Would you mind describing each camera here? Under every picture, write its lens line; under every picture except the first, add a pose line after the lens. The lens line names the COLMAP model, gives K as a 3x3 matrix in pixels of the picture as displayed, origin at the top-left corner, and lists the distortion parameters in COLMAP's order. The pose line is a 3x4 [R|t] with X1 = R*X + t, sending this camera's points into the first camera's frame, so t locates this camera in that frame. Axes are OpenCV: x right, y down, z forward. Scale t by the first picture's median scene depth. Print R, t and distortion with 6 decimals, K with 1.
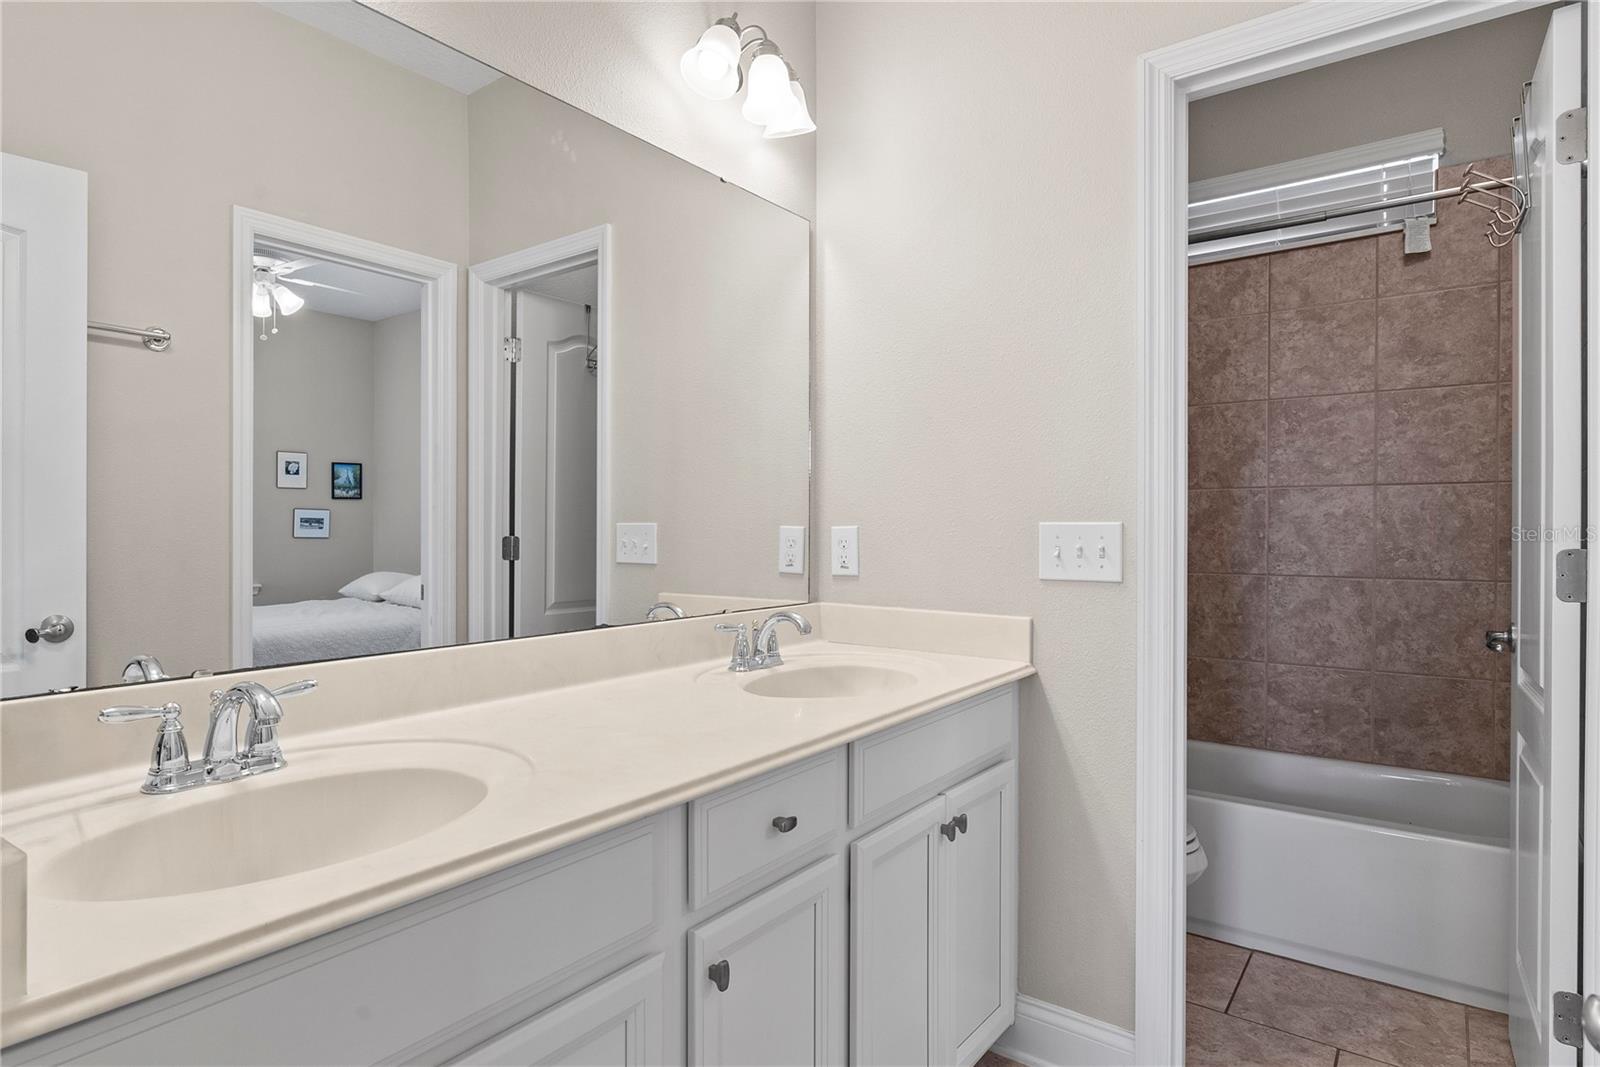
lens RADIAL K [[823.1, 0, 799.7], [0, 823.1, 534.1], [0, 0, 1]] dist [-0.009203, 0.000477]
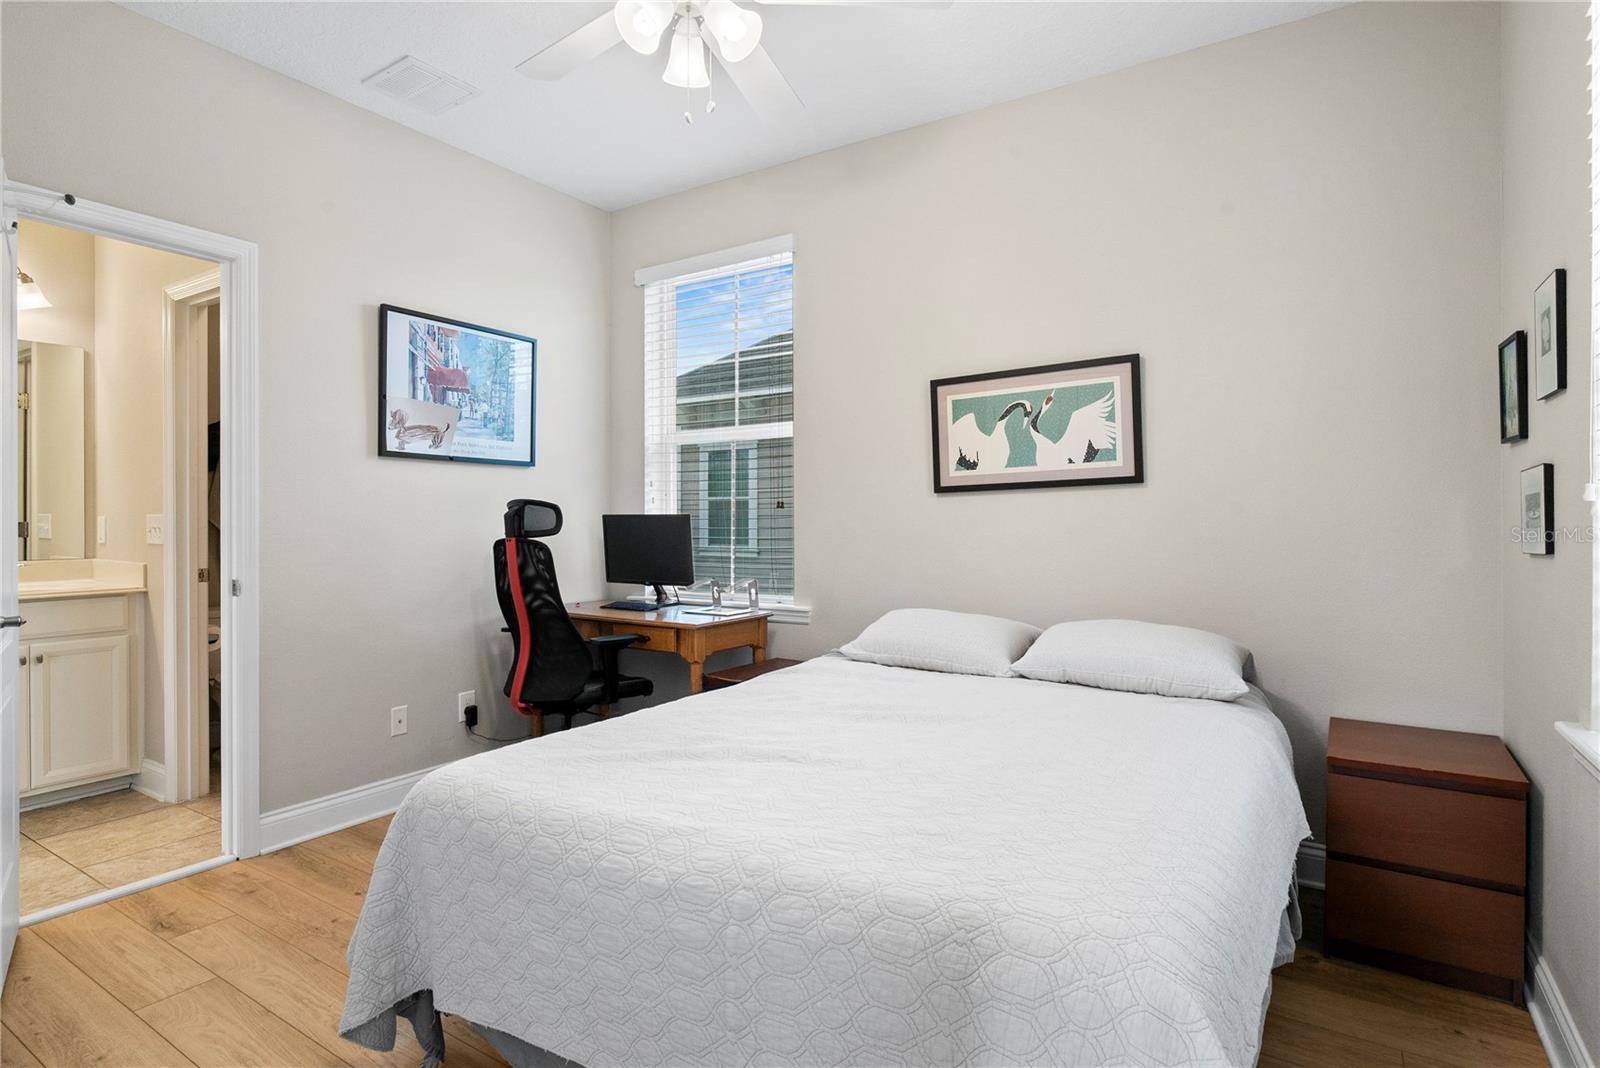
lens RADIAL K [[823.1, 0, 801.2], [0, 823.1, 530.0], [0, 0, 1]] dist [-0.009203, 0.000477]
pose [[0.999106, 0.000577, 0.042267, 1.238369], [-0.001015, 0.999946, 0.010336, 0.000729], [-0.042259, -0.010370, 0.999053, -0.711642]]
